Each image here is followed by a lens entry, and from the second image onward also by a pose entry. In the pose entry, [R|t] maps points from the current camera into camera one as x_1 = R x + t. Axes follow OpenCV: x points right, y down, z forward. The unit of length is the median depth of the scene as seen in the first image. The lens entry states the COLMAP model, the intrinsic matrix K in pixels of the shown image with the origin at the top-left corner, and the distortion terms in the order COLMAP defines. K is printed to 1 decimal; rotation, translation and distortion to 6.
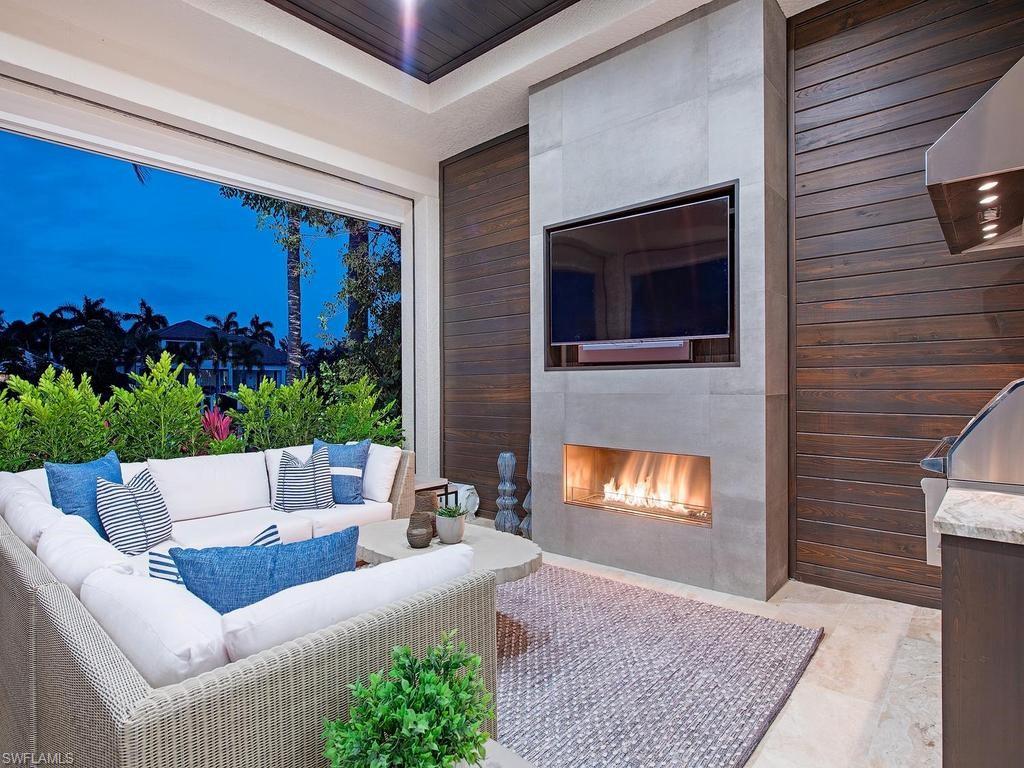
lens RADIAL K [[550.5, 0, 502.6], [0, 550.5, 386.1], [0, 0, 1]] dist [-0.018154, -0.000264]
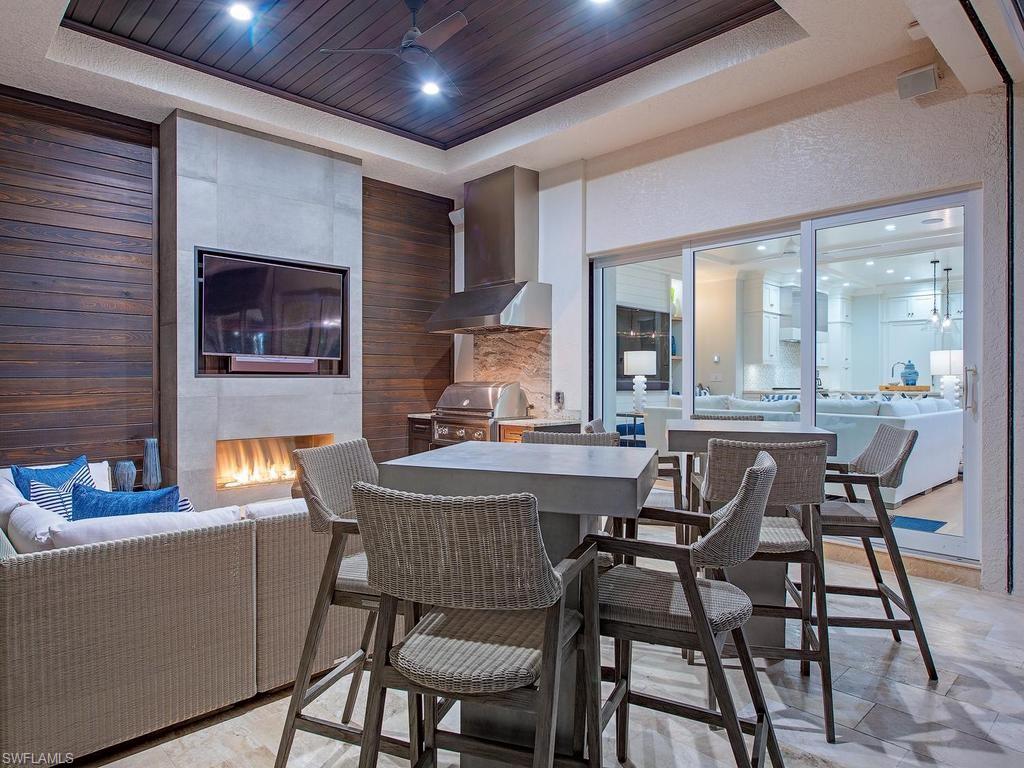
lens RADIAL K [[642.1, 0, 511.9], [0, 642.1, 383.9], [0, 0, 1]] dist [0.009880, 0.001358]
pose [[0.061753, 0.001131, 0.998091, -1.233139], [0.006383, 0.999978, -0.001528, -0.008179], [-0.998071, 0.006466, 0.061745, 0.301615]]
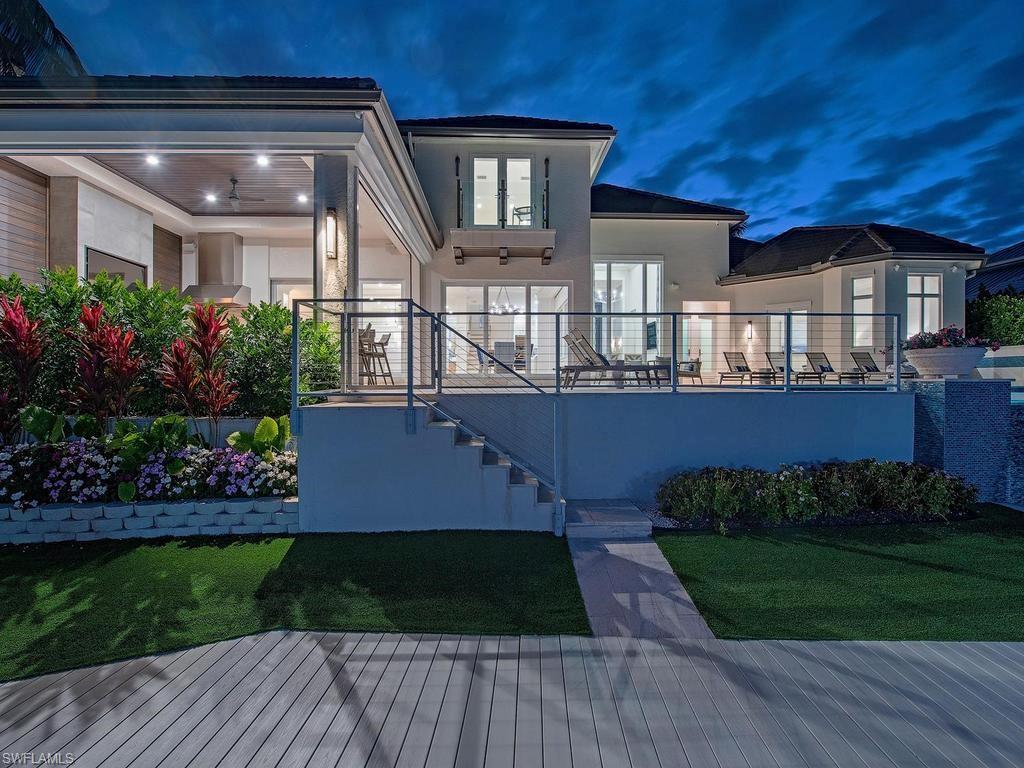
lens RADIAL K [[452.6, 0, 506.3], [0, 452.6, 380.9], [0, 0, 1]] dist [-0.018001, -0.000872]
pose [[-0.687602, 0.002426, 0.726083, -2.553574], [0.005519, 0.999983, 0.001886, 0.287912], [-0.726066, 0.005304, -0.687604, 1.047140]]
